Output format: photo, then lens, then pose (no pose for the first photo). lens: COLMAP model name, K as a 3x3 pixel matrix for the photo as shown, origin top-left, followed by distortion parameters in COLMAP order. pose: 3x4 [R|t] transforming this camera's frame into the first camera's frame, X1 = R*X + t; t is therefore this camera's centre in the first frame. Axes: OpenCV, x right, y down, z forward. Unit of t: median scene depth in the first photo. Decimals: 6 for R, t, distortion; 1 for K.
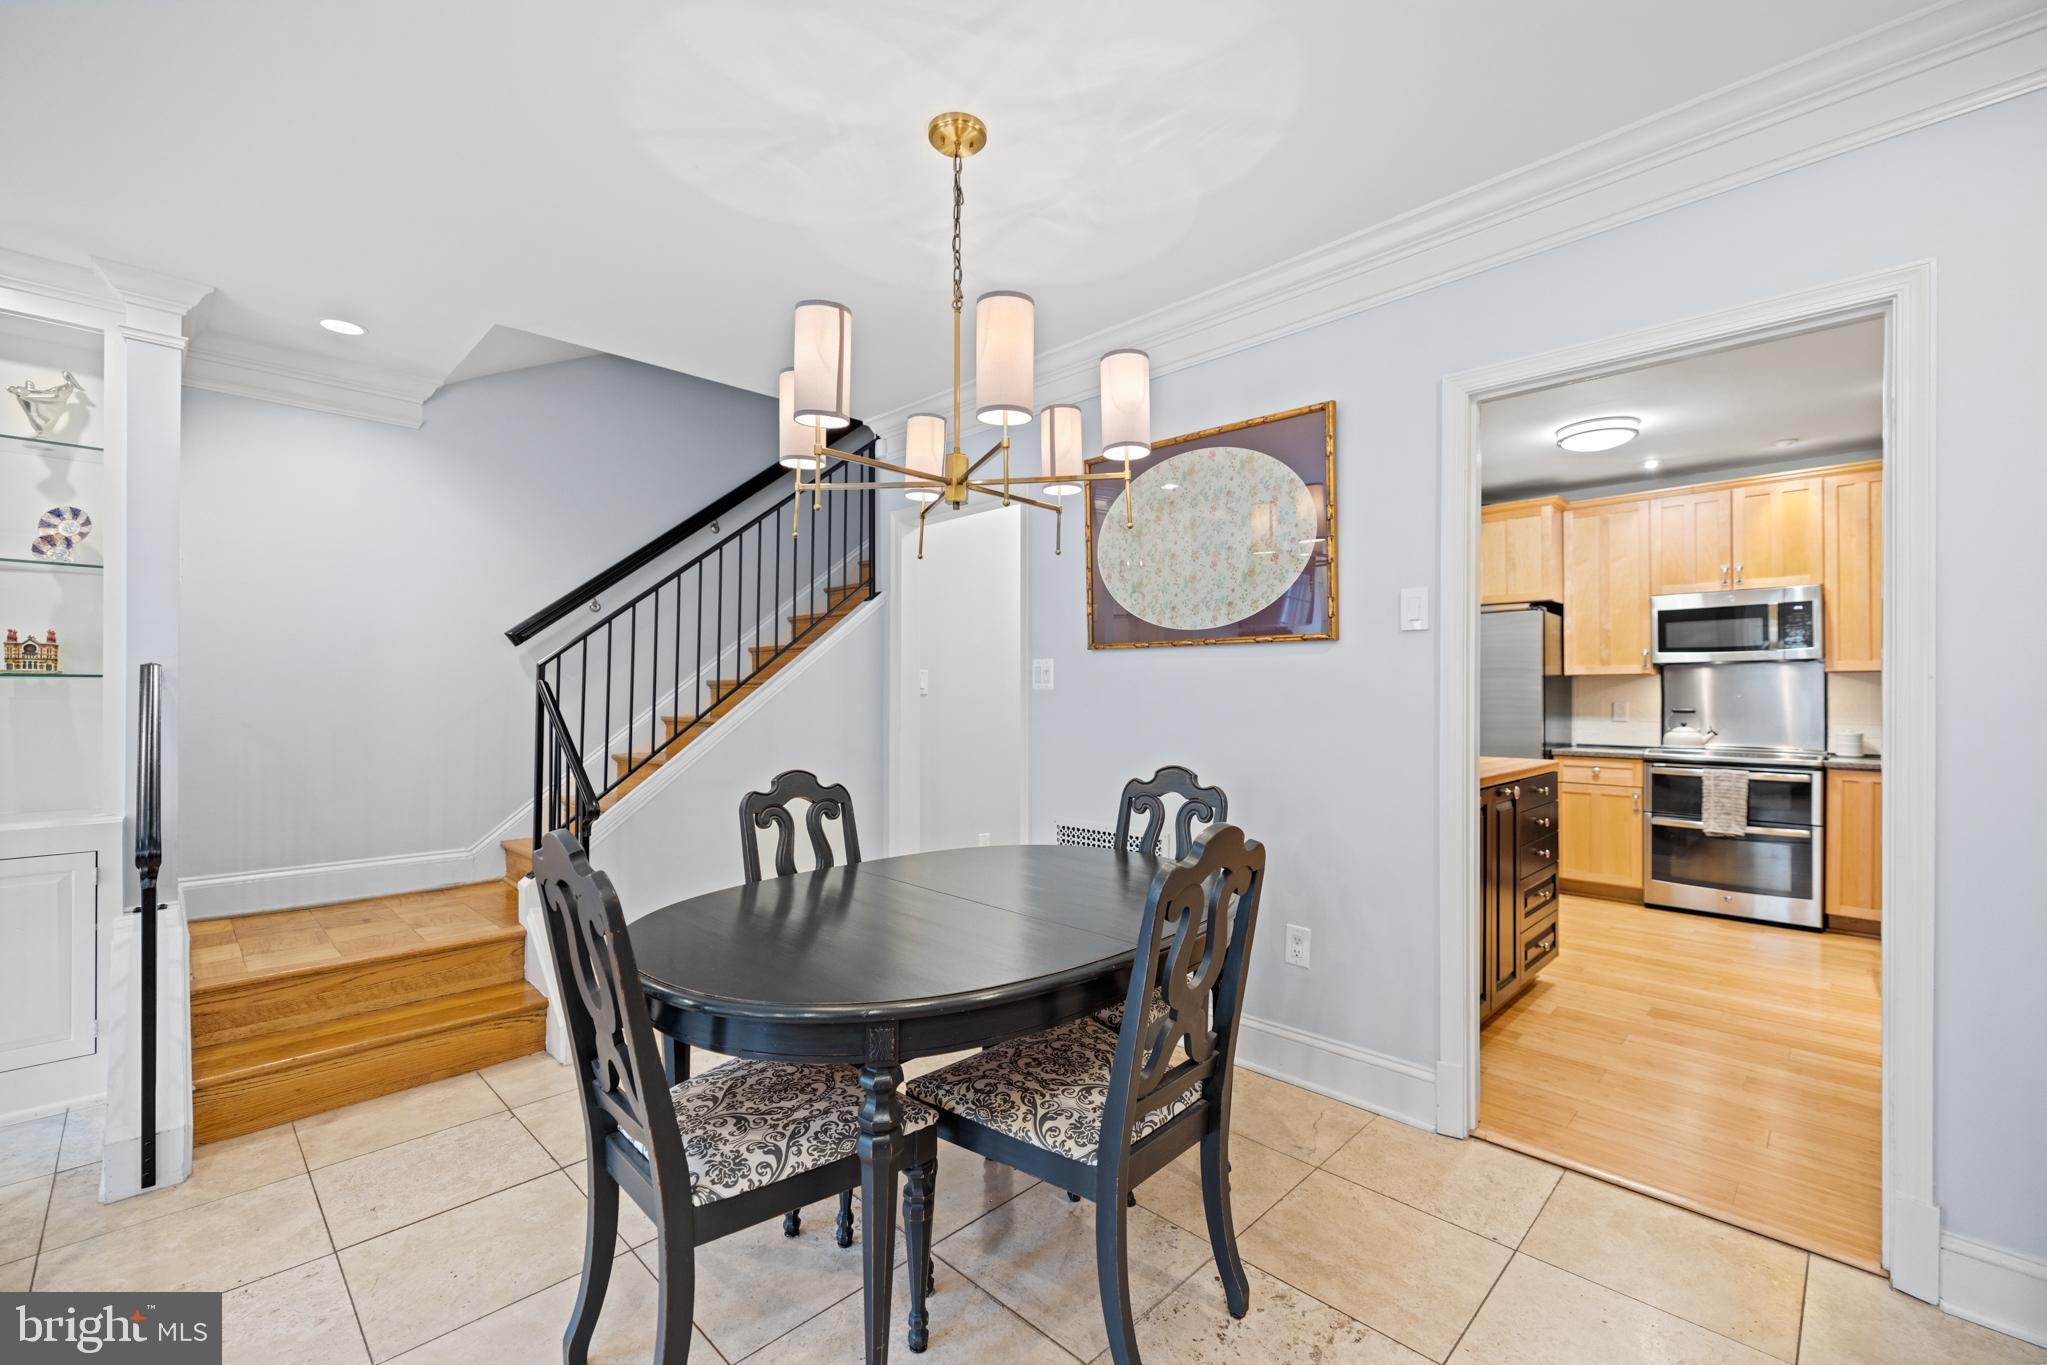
lens RADIAL K [[862.1, 0, 1013.7], [0, 862.1, 691.5], [0, 0, 1]] dist [0.001458, 0.000079]
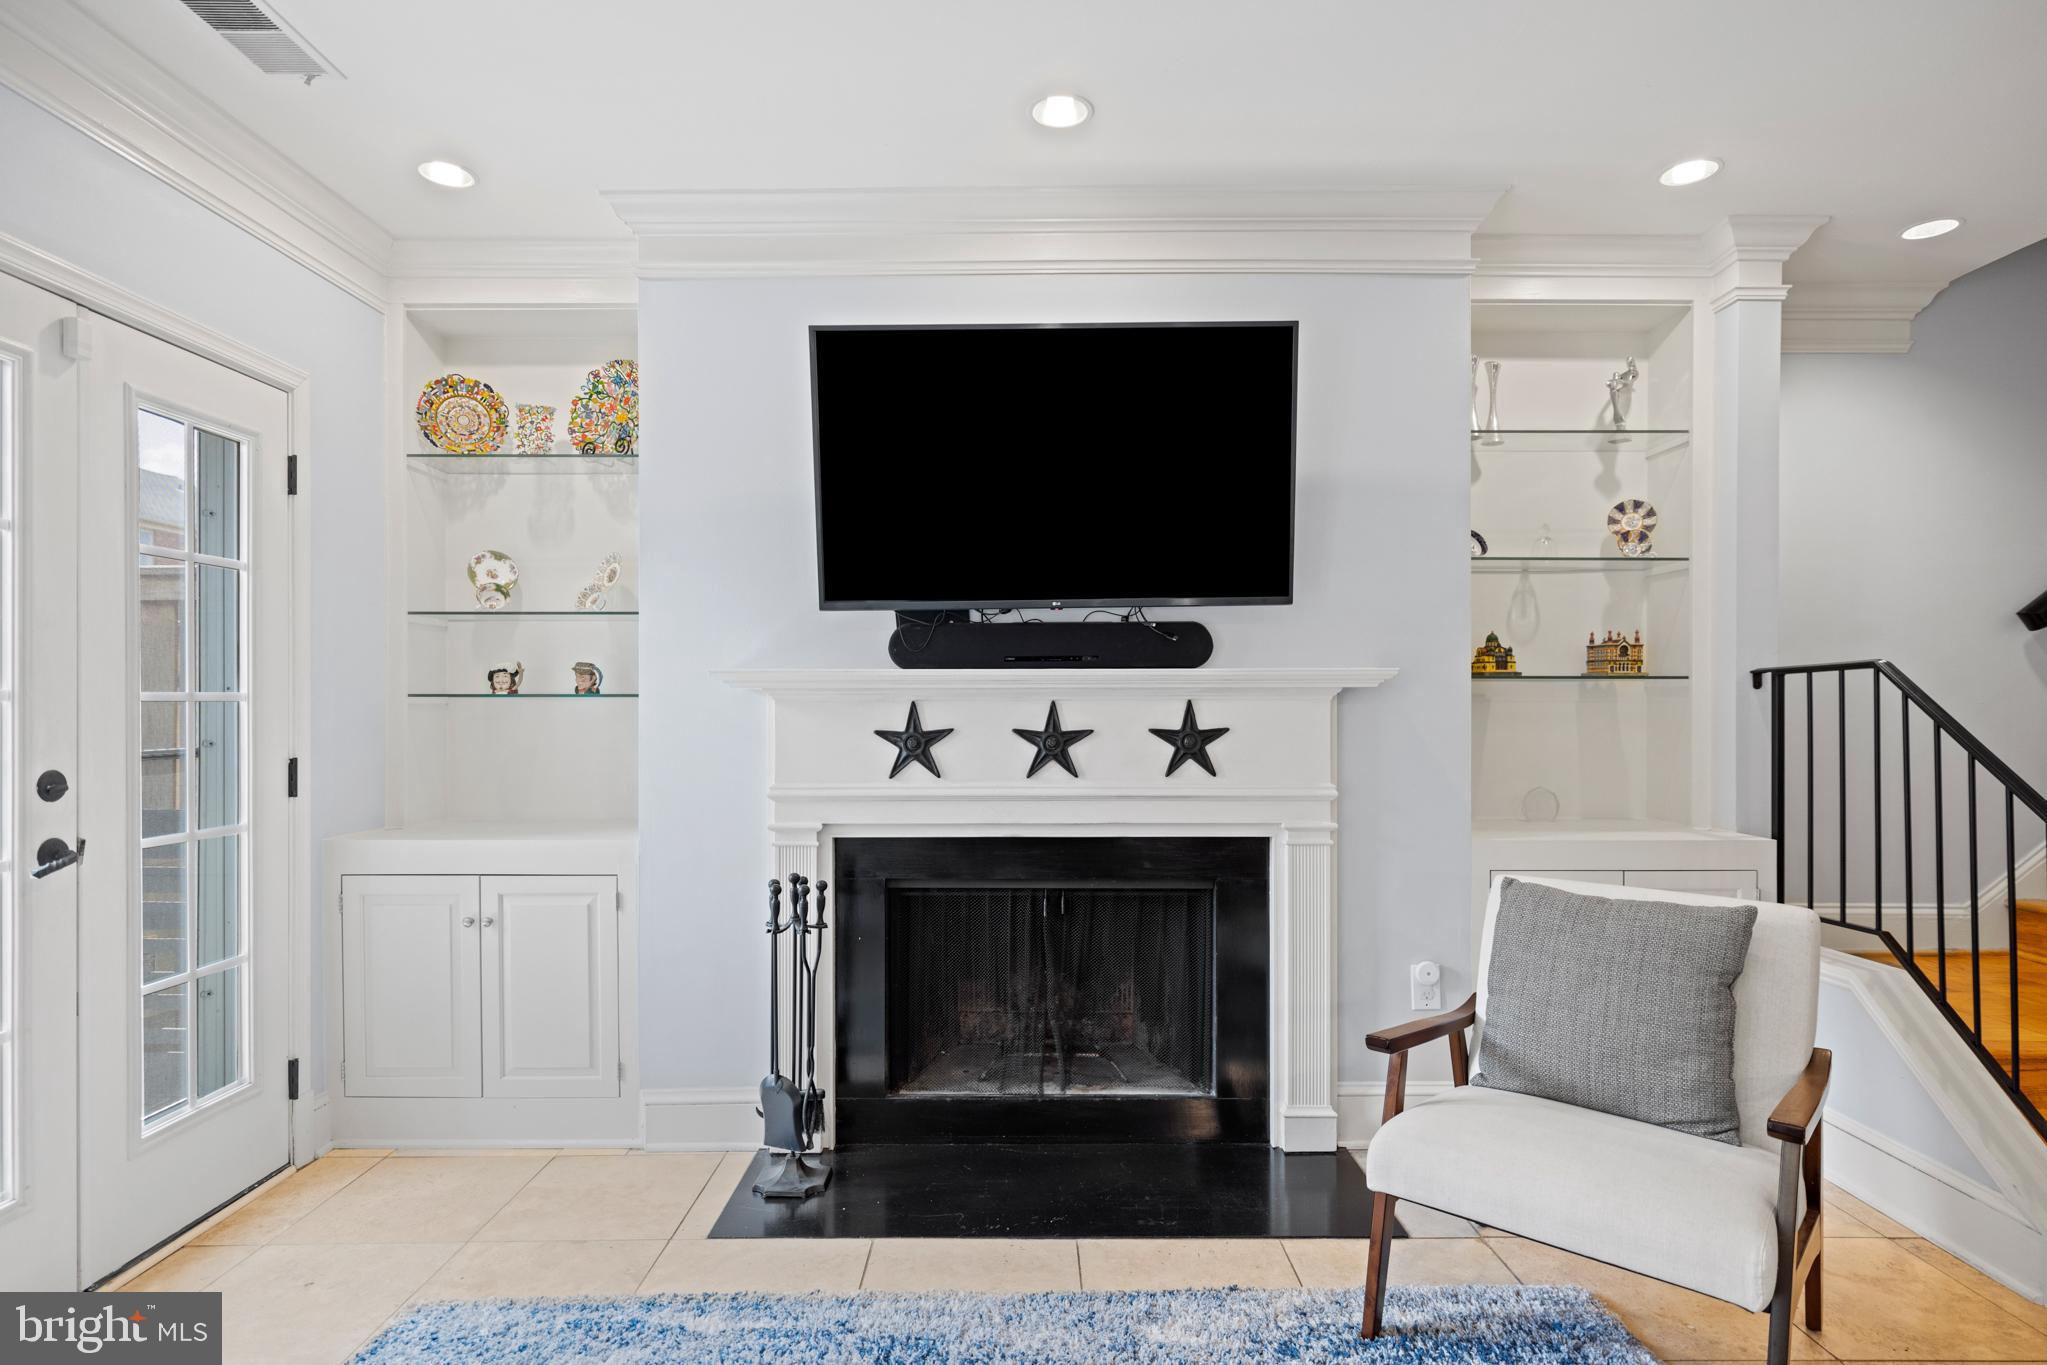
lens RADIAL K [[1069.3, 0, 1023.7], [0, 1069.3, 703.3], [0, 0, 1]] dist [-0.005135, 0.002536]
pose [[0.702411, -0.000345, -0.711772, -0.469394], [0.004655, 0.999981, 0.004110, 0.000999], [0.711756, -0.006200, 0.702399, -0.192298]]
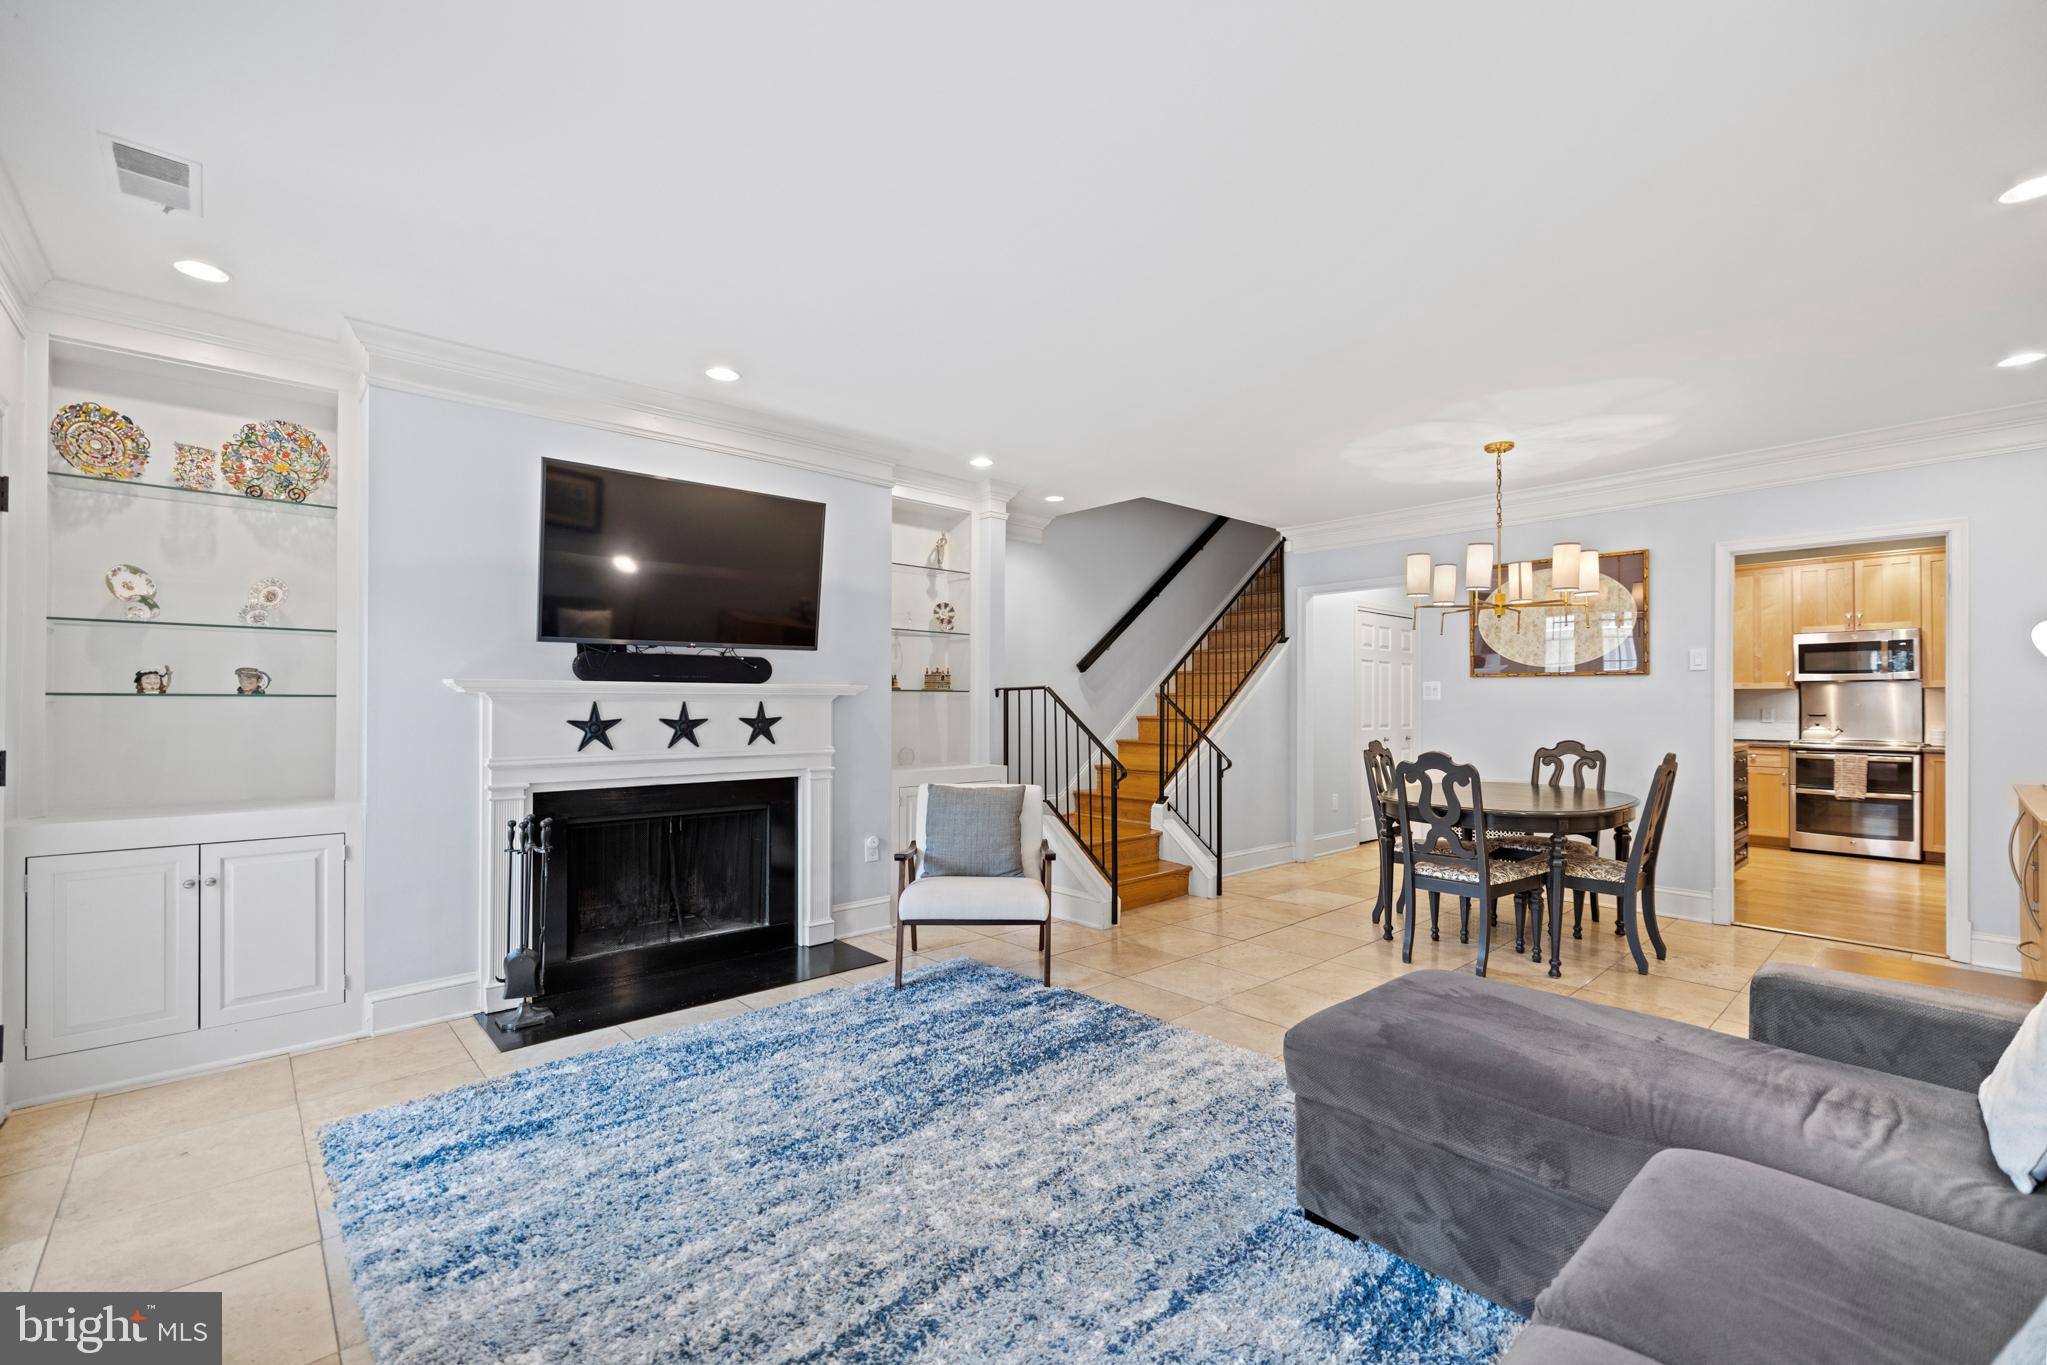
lens RADIAL K [[862.1, 0, 1017.7], [0, 862.1, 695.0], [0, 0, 1]] dist [0.001458, 0.000079]
pose [[0.998389, 0.002142, -0.056697, -0.529727], [-0.002364, 0.999990, -0.003854, -0.001940], [0.056688, 0.003982, 0.998384, -0.571992]]
